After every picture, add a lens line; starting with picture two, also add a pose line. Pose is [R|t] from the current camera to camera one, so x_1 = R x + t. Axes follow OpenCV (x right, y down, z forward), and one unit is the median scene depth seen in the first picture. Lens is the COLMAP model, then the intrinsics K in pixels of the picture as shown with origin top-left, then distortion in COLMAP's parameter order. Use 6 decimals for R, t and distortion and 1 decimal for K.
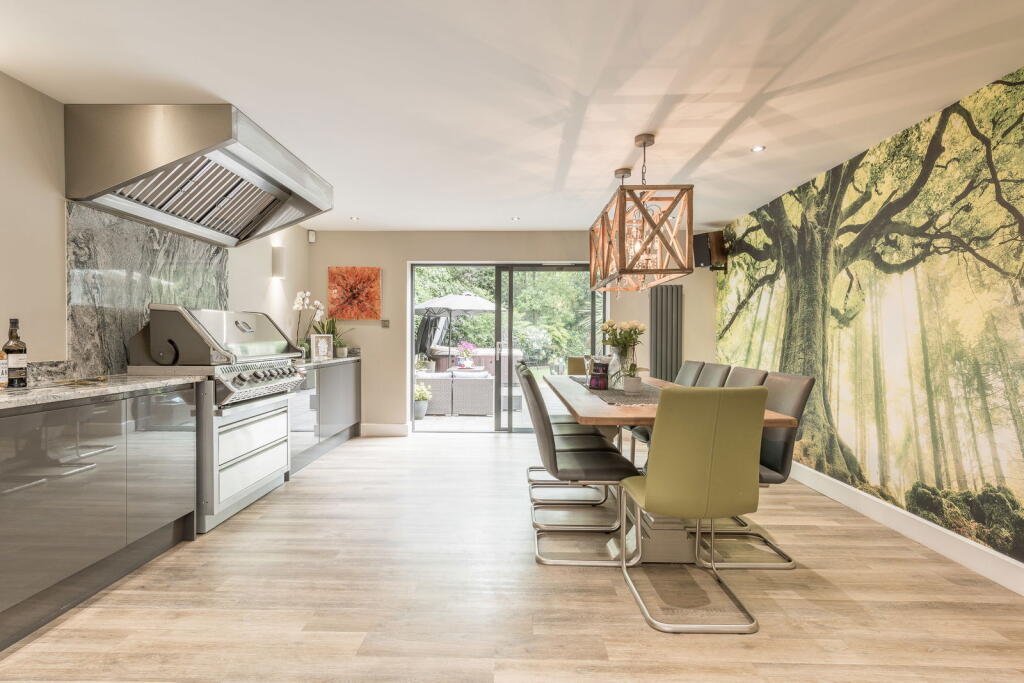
lens RADIAL K [[528.2, 0, 507.6], [0, 528.2, 337.7], [0, 0, 1]] dist [0.000195, 0.000010]
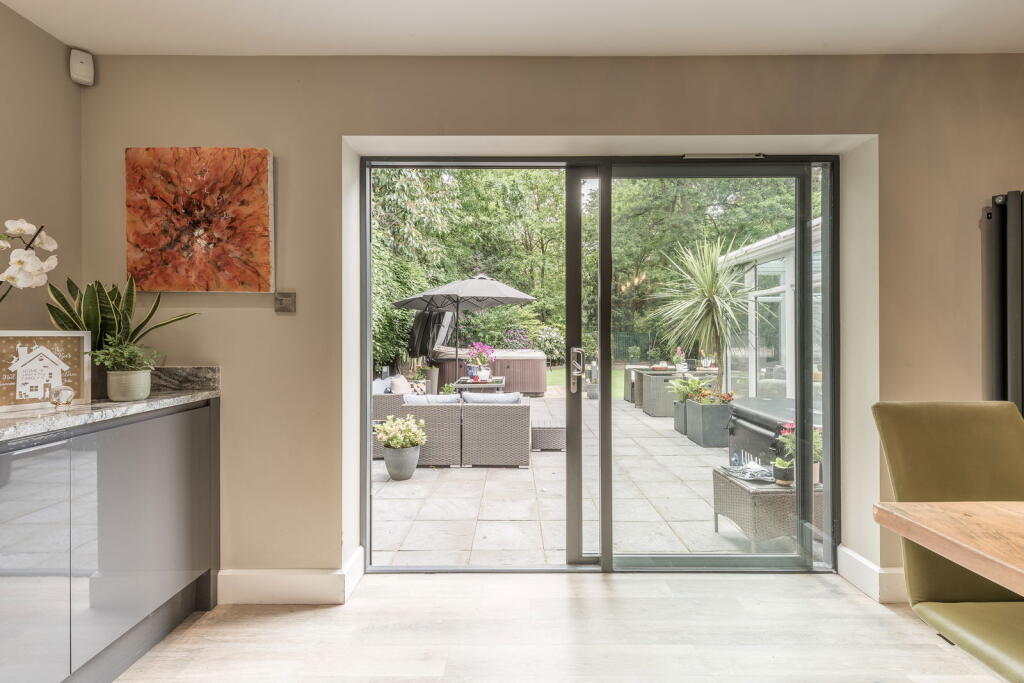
lens RADIAL K [[469.5, 0, 515.9], [0, 469.5, 338.6], [0, 0, 1]] dist [-0.002434, -0.000191]
pose [[0.999862, -0.005217, 0.015759, -0.069338], [0.005143, 0.999976, 0.004745, -0.001374], [-0.015784, -0.004664, 0.999865, 0.631007]]
